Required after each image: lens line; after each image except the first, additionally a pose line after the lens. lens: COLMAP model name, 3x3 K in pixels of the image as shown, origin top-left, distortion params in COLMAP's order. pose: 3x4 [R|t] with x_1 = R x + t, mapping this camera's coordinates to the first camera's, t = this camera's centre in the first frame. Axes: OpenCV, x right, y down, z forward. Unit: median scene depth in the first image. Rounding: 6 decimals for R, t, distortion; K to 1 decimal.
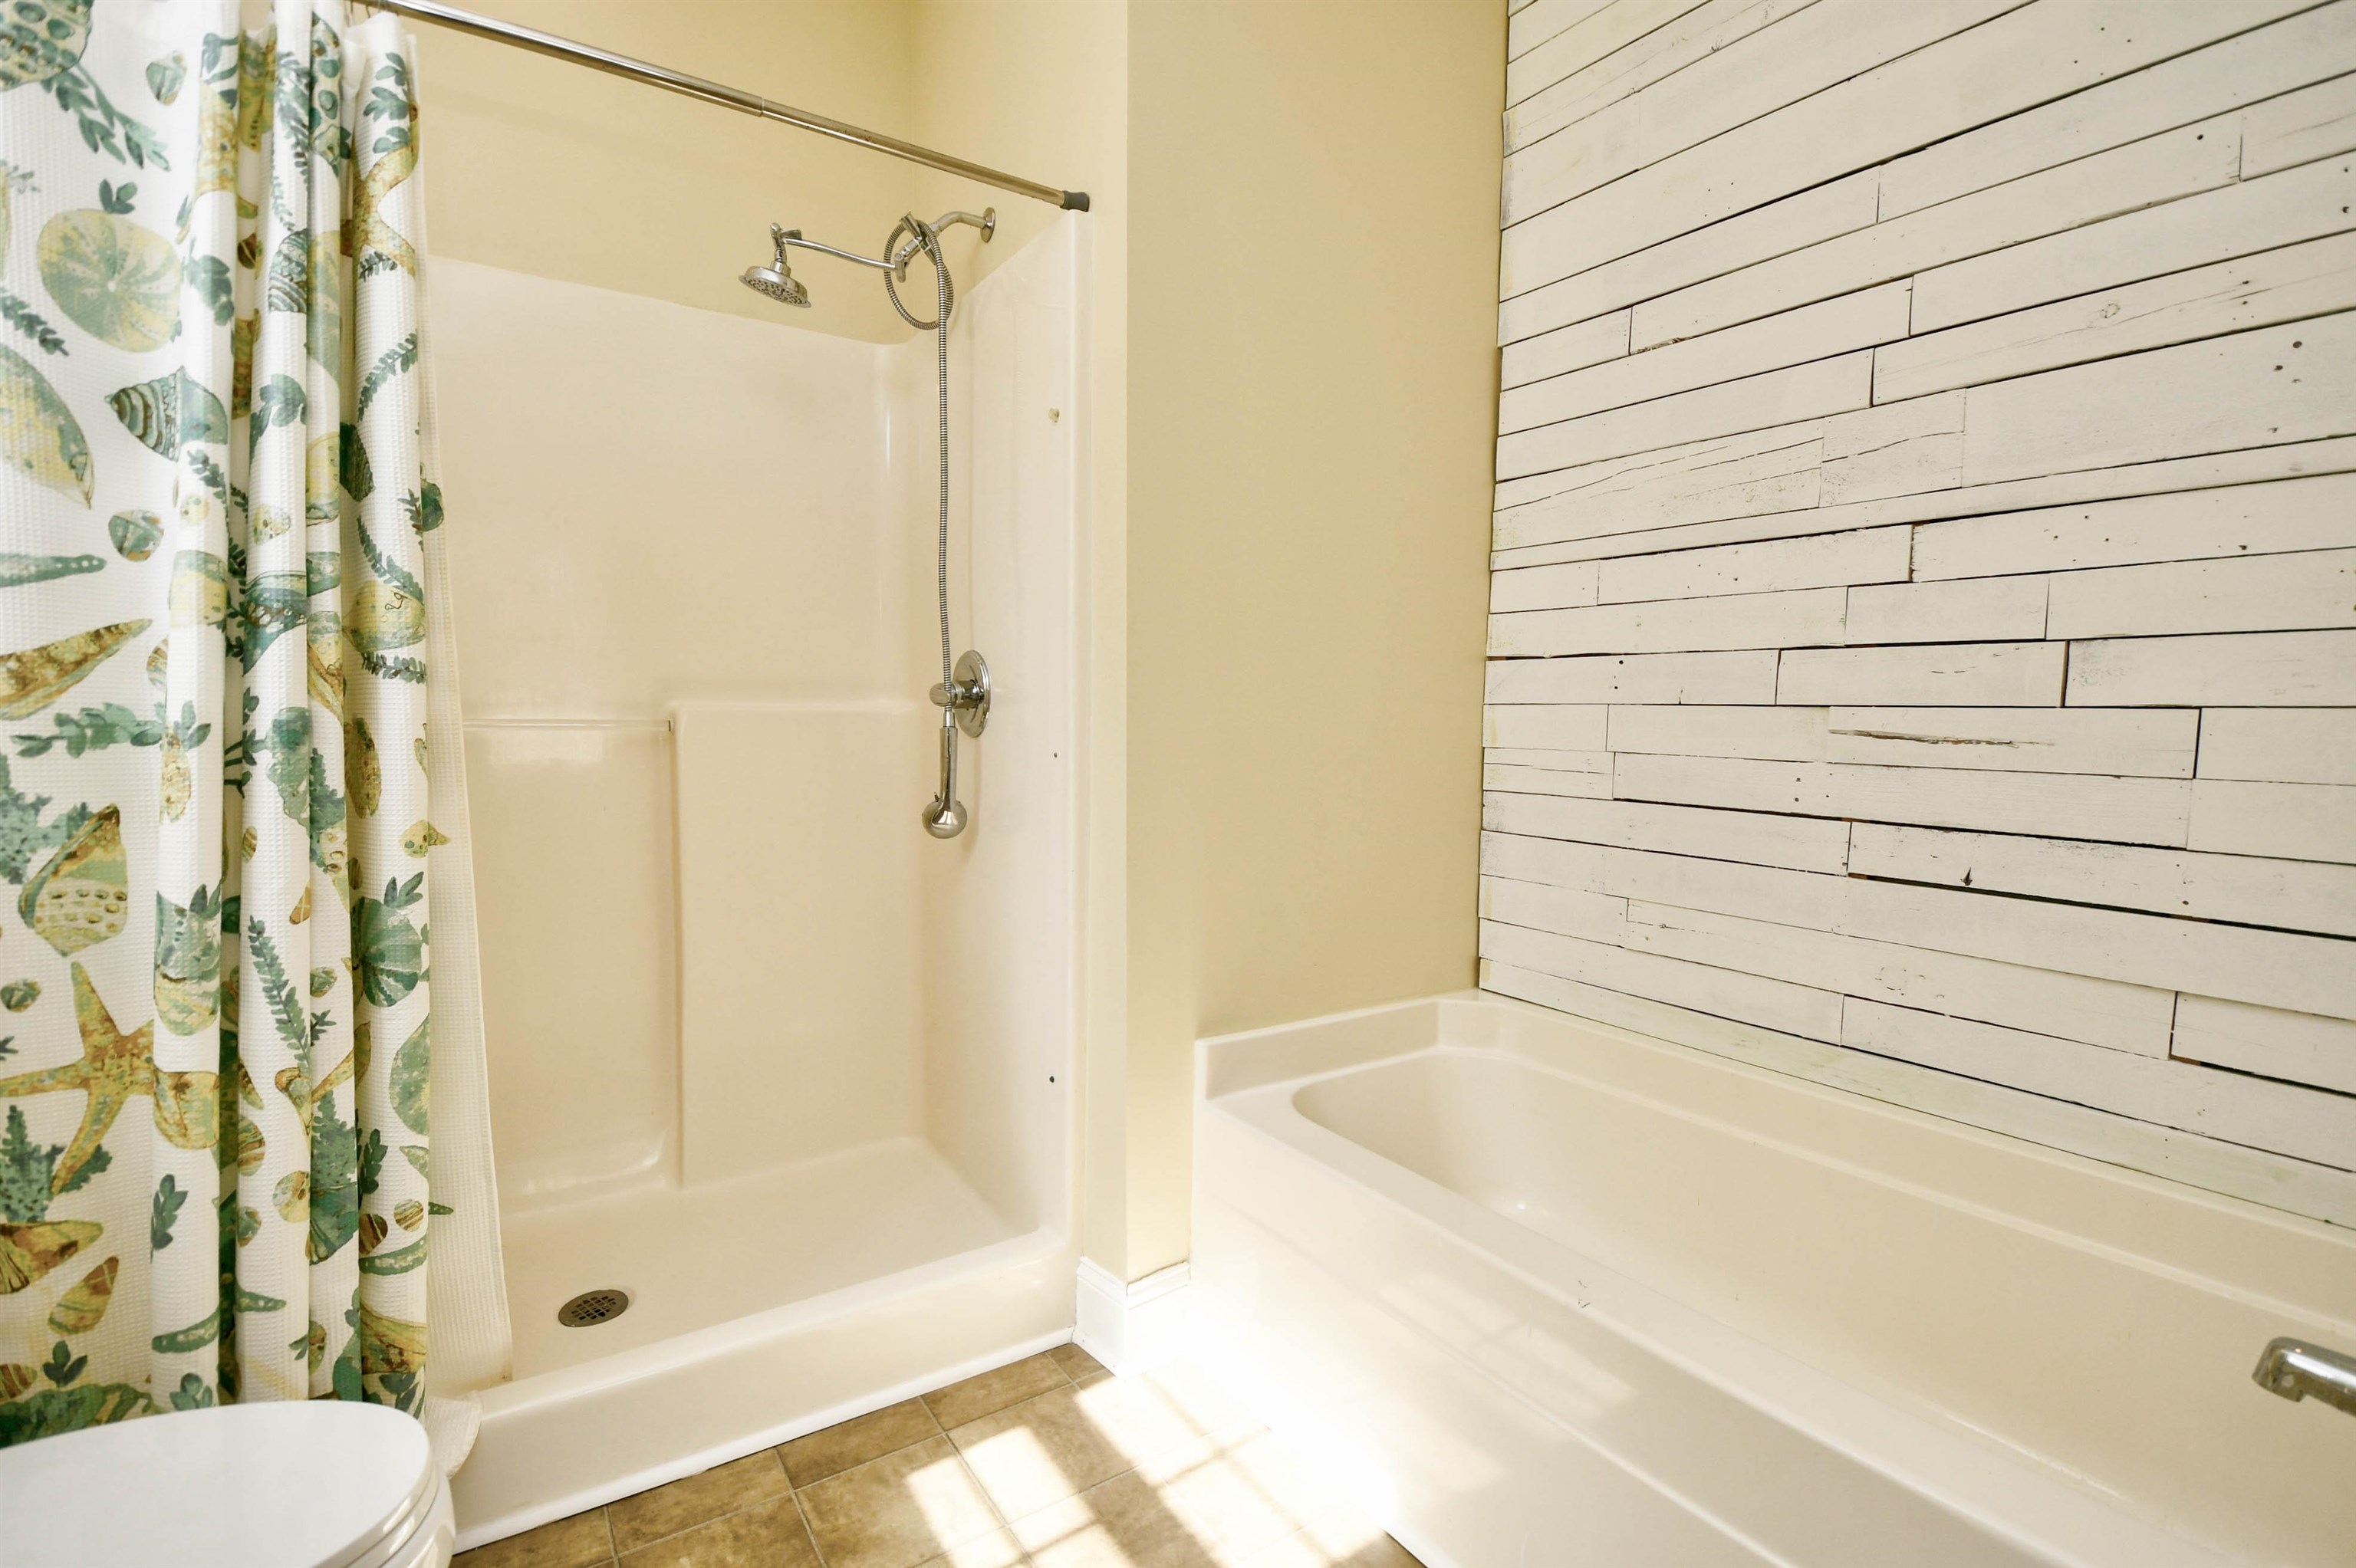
lens RADIAL K [[1063.2, 0, 1174.9], [0, 1063.2, 814.0], [0, 0, 1]] dist [-0.024558, -0.001036]
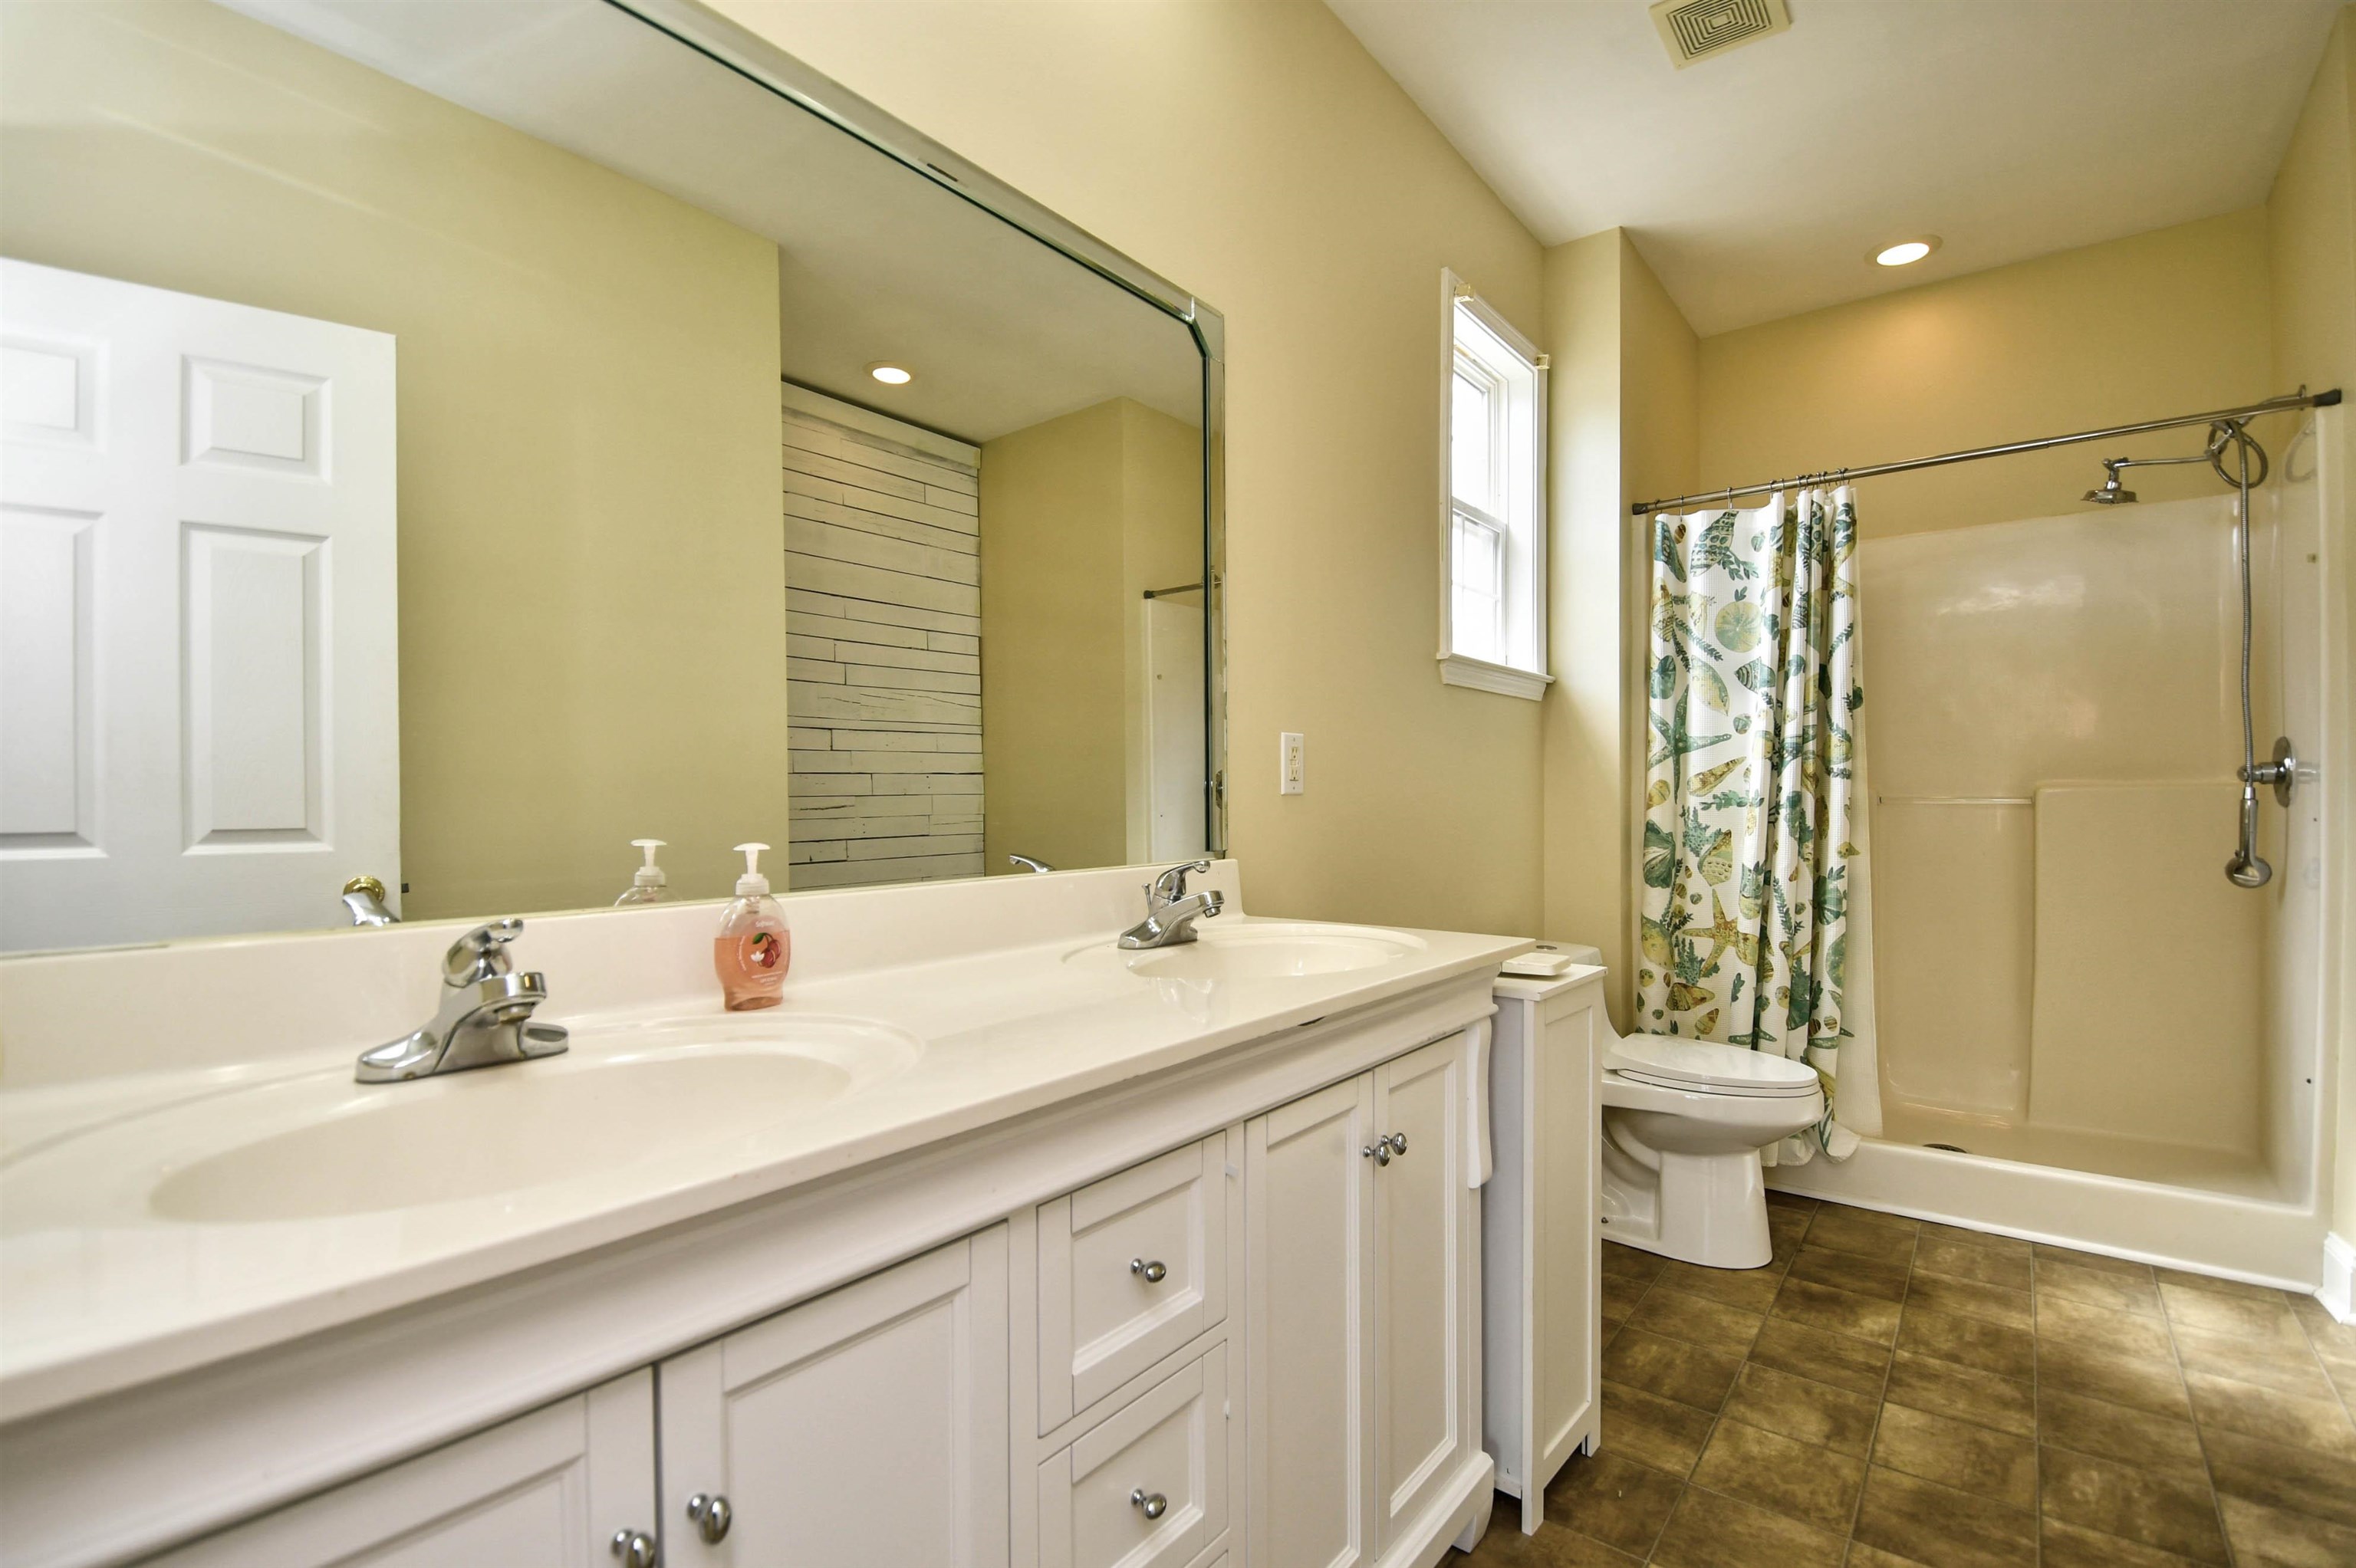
lens RADIAL K [[1031.9, 0, 1187.4], [0, 1031.9, 785.4], [0, 0, 1]] dist [0.014686, -0.023374]
pose [[0.301142, -0.022270, -0.953319, 0.993054], [-0.081902, 0.995429, -0.049125, 0.115286], [0.950056, 0.092872, 0.297942, -1.026695]]
